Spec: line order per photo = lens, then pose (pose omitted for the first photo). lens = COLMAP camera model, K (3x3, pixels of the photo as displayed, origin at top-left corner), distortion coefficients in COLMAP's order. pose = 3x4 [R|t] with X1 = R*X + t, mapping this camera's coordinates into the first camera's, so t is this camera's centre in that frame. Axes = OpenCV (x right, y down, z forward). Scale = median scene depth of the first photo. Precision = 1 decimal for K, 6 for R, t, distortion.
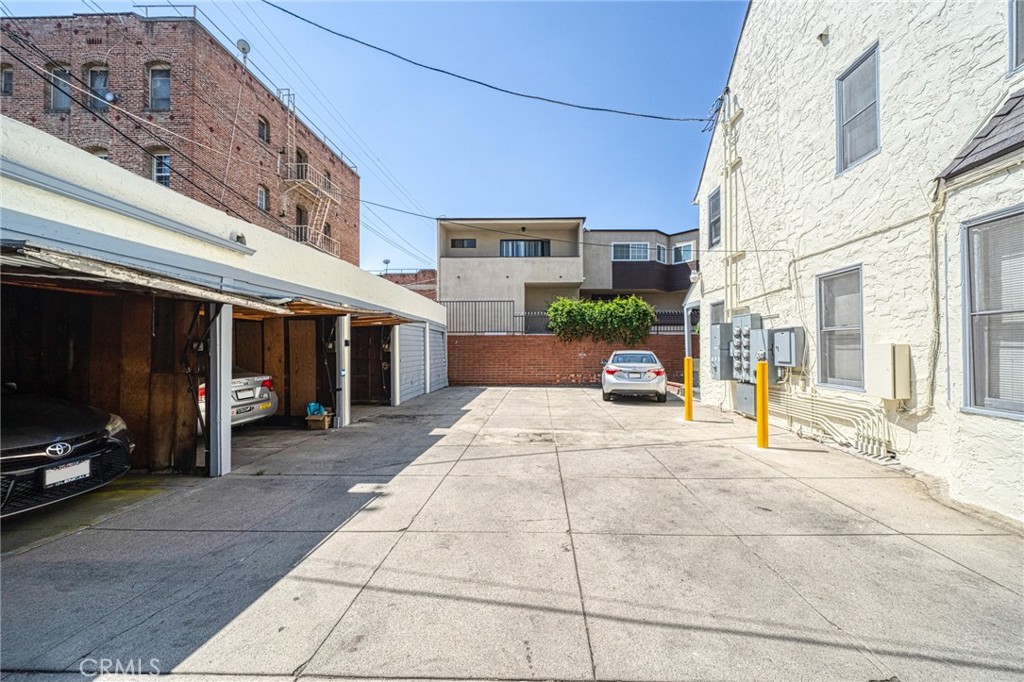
lens RADIAL K [[356.8, 0, 512.0], [0, 356.8, 341.0], [0, 0, 1]] dist [0.000915, -0.001578]
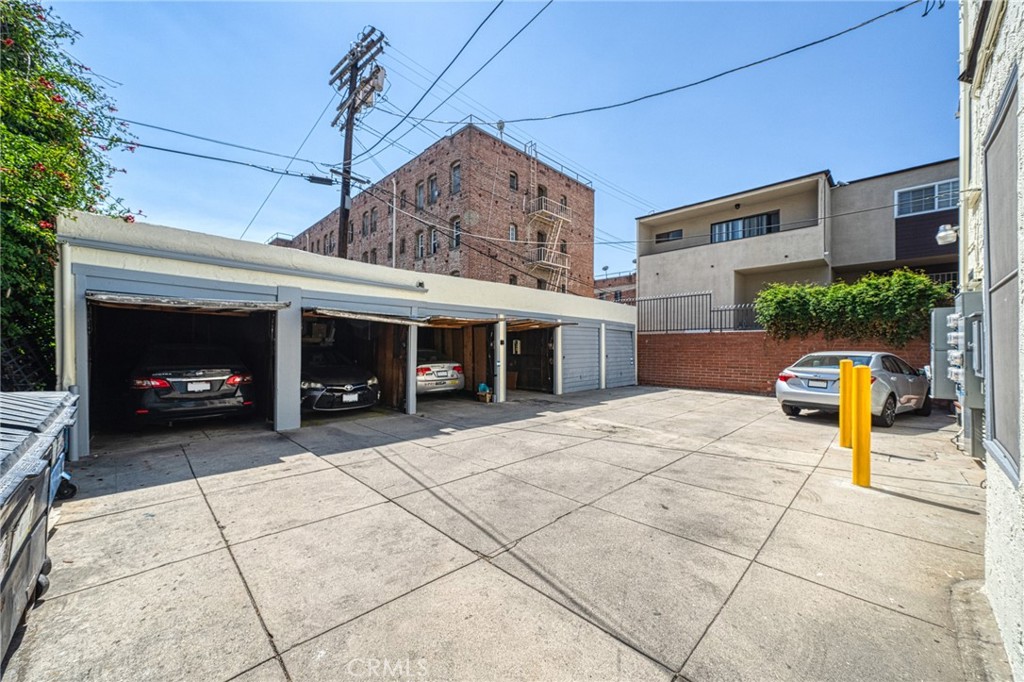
lens RADIAL K [[380.8, 0, 512.0], [0, 380.8, 341.0], [0, 0, 1]] dist [-0.000916, -0.000044]
pose [[0.715202, -0.007187, -0.698881, 0.347343], [0.008466, 0.999963, -0.001618, 0.001440], [0.698867, -0.004760, 0.715236, -0.017647]]
